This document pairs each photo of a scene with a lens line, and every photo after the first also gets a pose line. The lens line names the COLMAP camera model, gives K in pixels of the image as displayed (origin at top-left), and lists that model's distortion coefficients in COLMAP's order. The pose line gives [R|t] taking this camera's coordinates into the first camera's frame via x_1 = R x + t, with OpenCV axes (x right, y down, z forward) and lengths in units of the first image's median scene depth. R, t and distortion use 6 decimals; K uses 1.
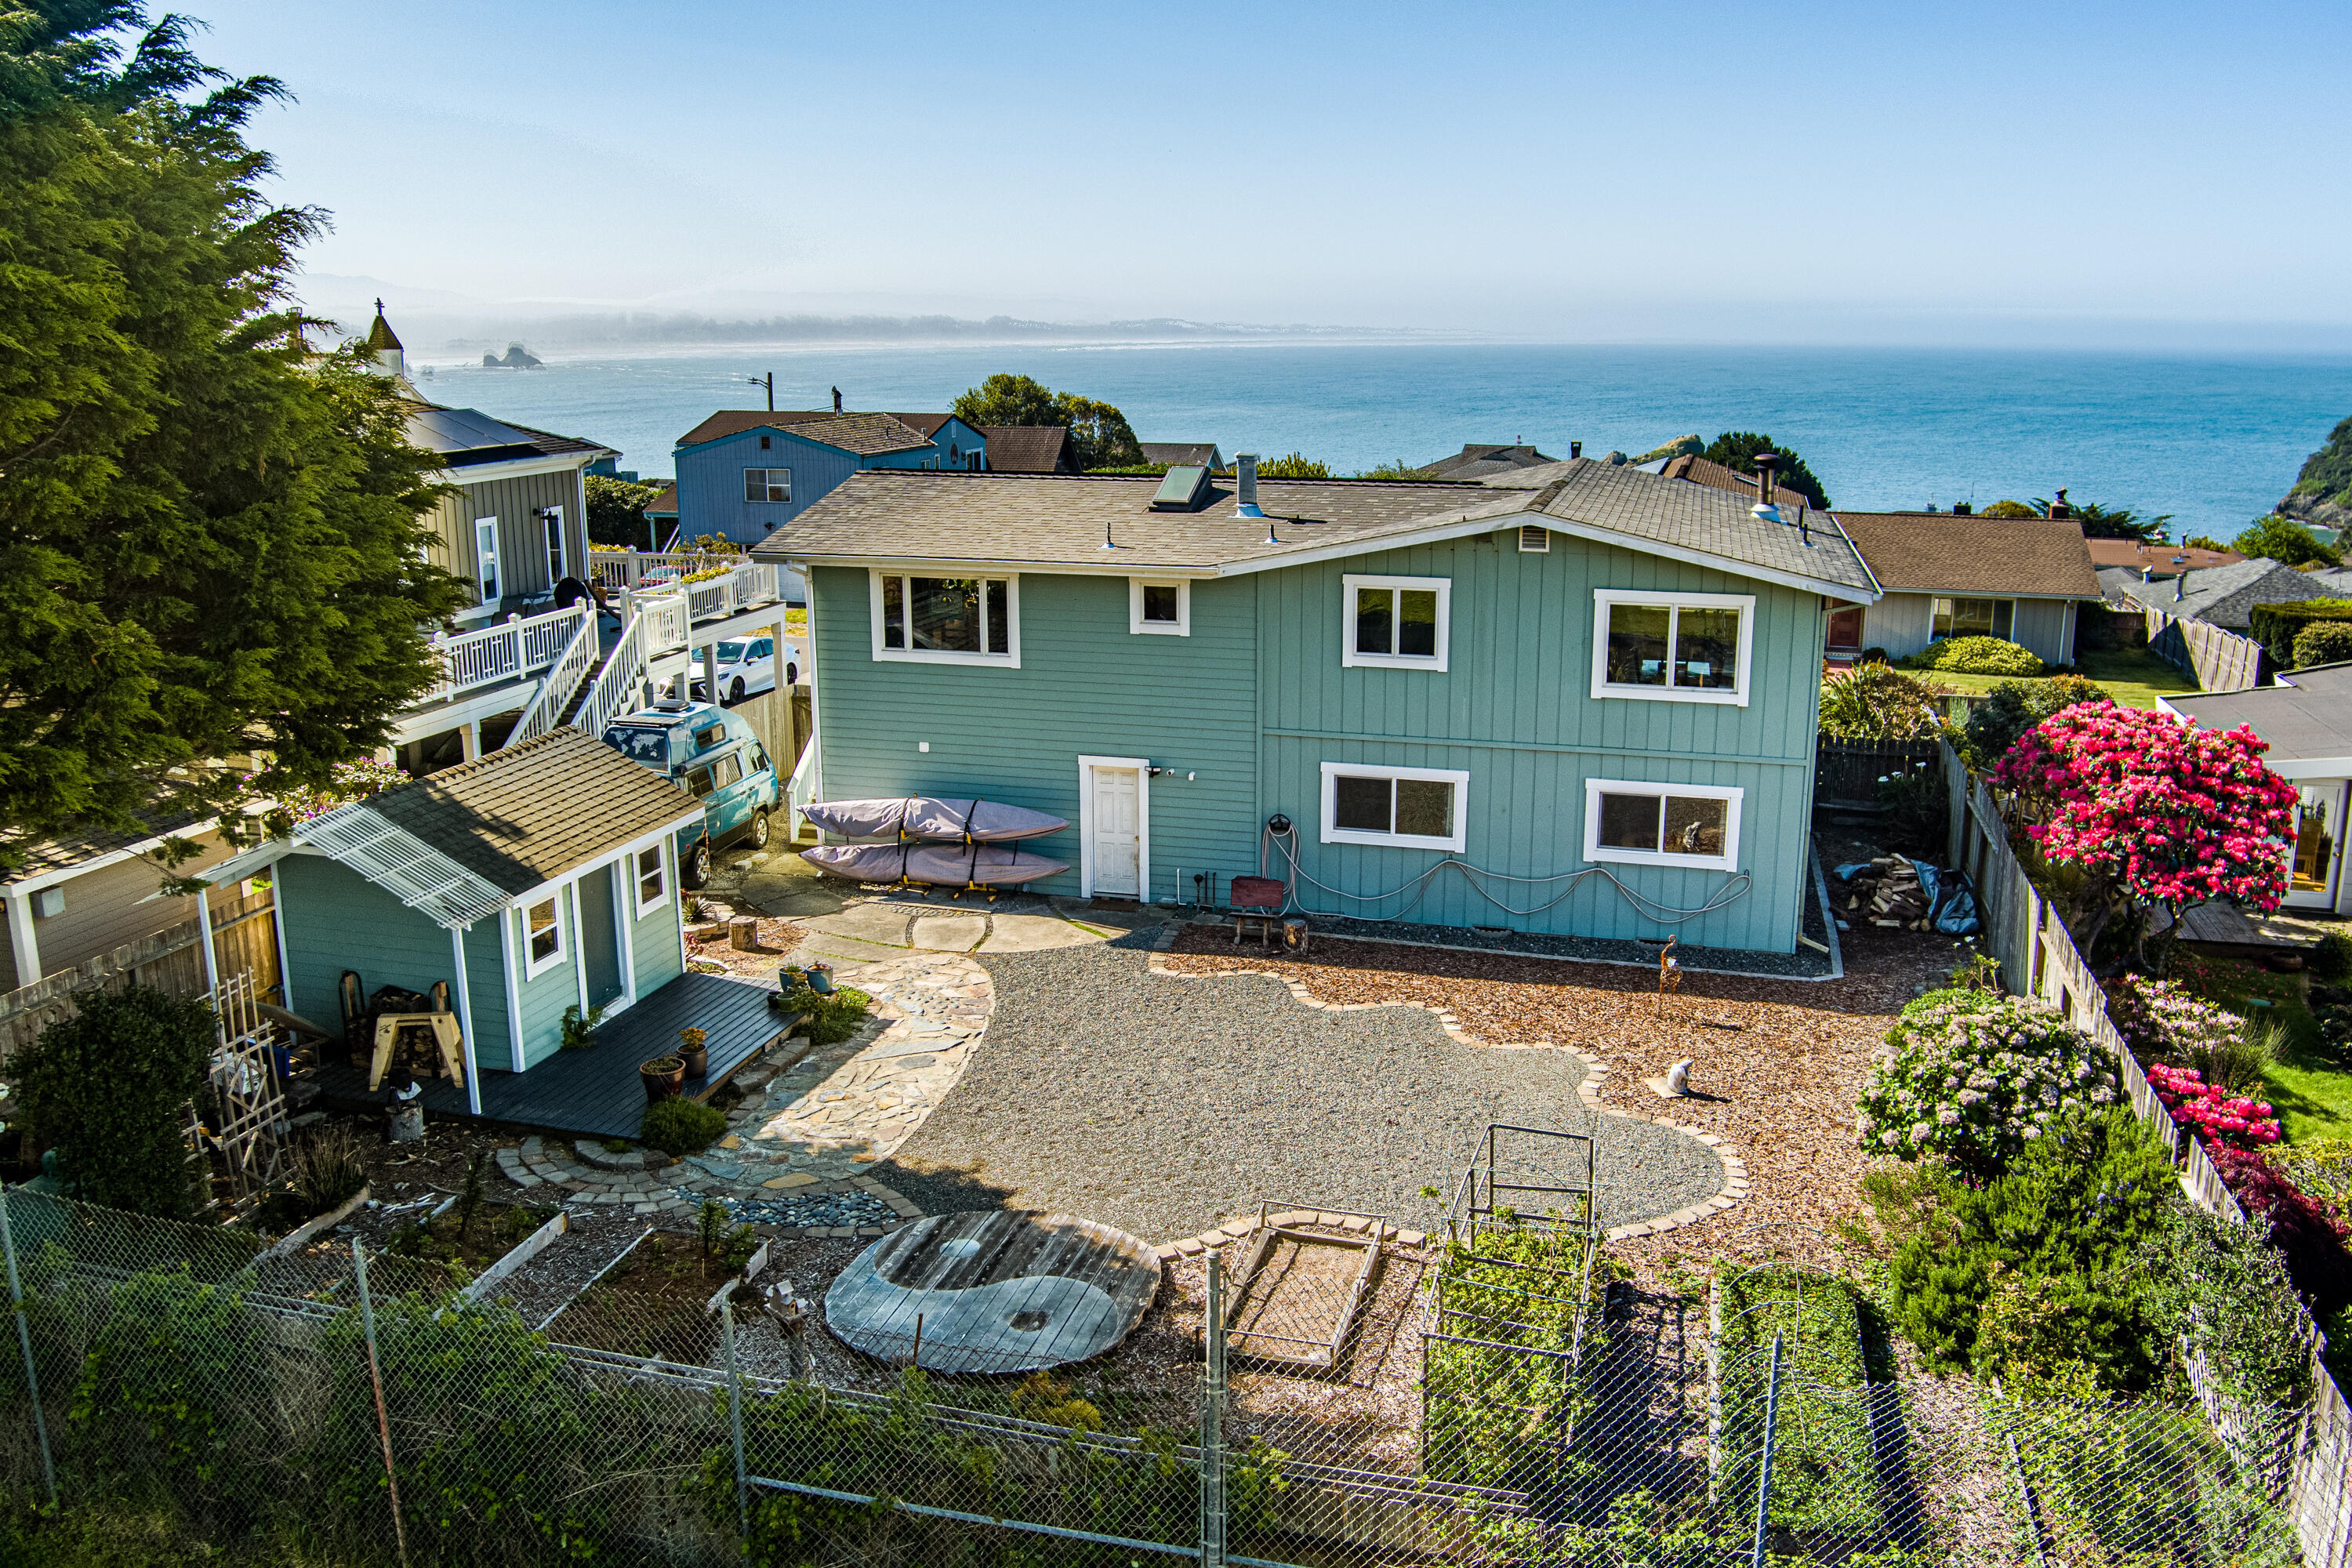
lens RADIAL K [[1903.7, 0, 1167.4], [0, 1903.7, 786.5], [0, 0, 1]] dist [-0.065163, 0.014352]
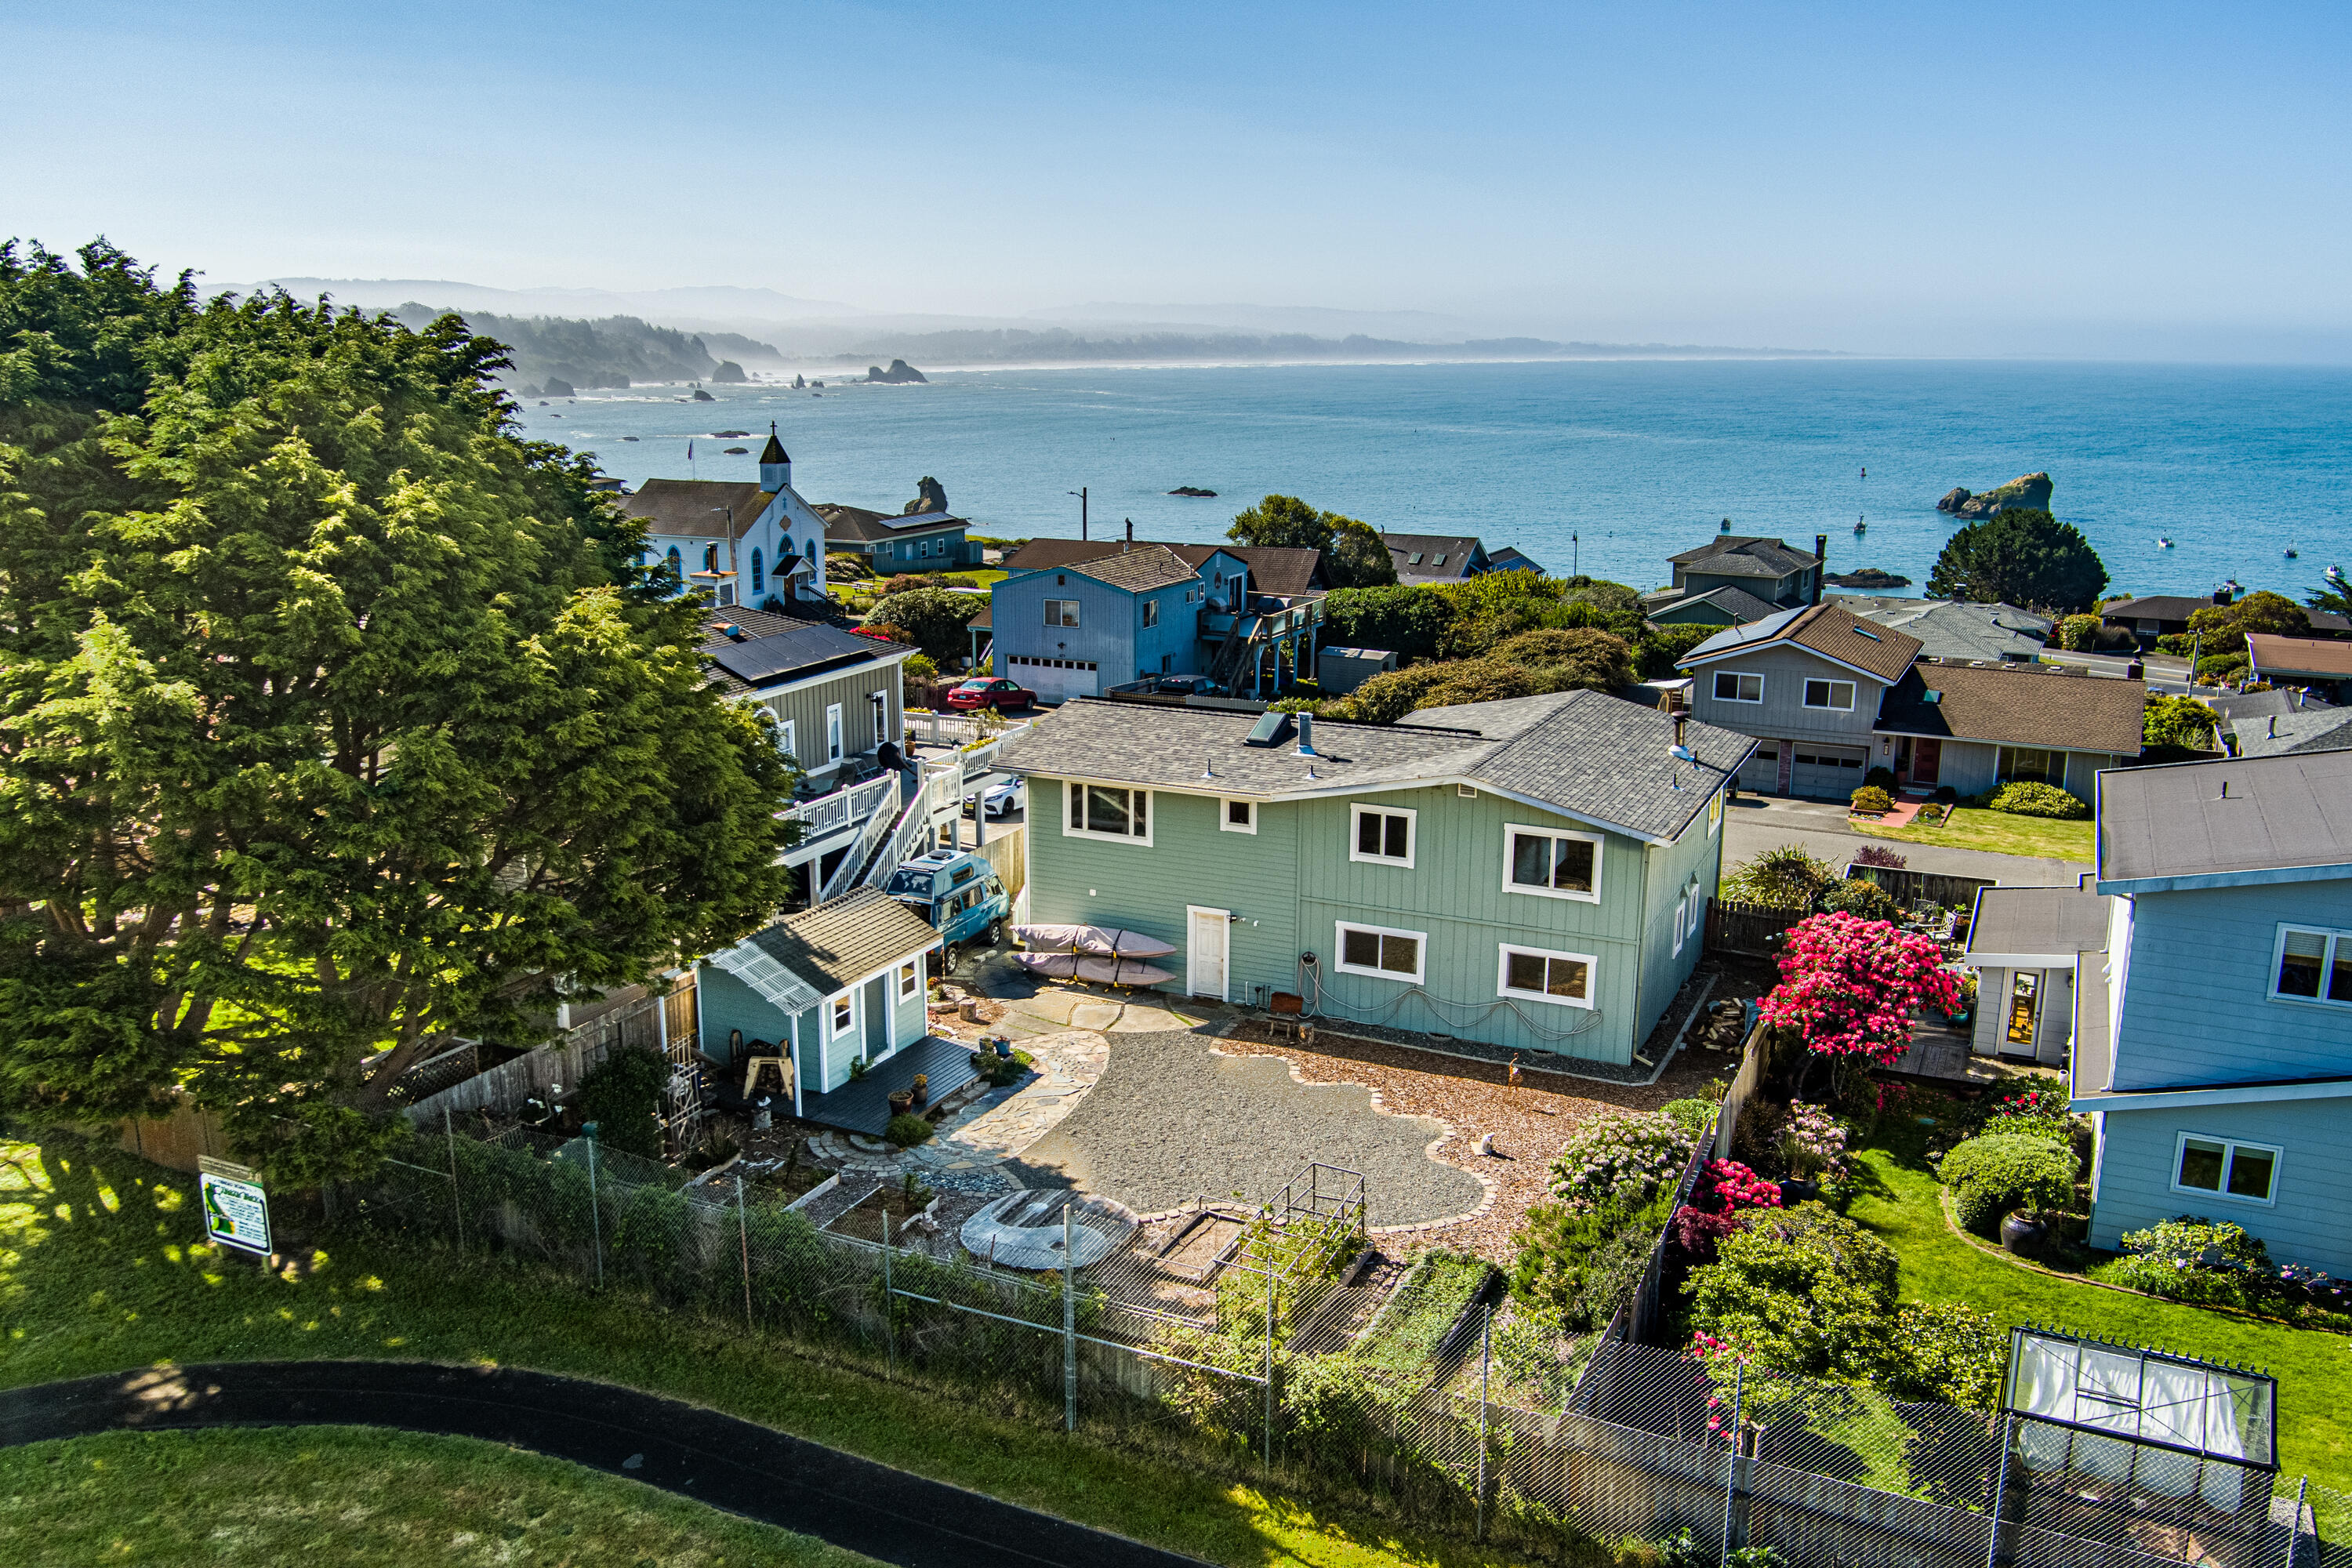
lens RADIAL K [[1833.7, 0, 1203.3], [0, 1833.7, 717.2], [0, 0, 1]] dist [-0.043163, 0.001654]
pose [[0.987020, 0.036604, -0.156373, 0.235308], [-0.043679, 0.998160, -0.042050, -0.129141], [0.154546, 0.048335, 0.986802, -0.587011]]
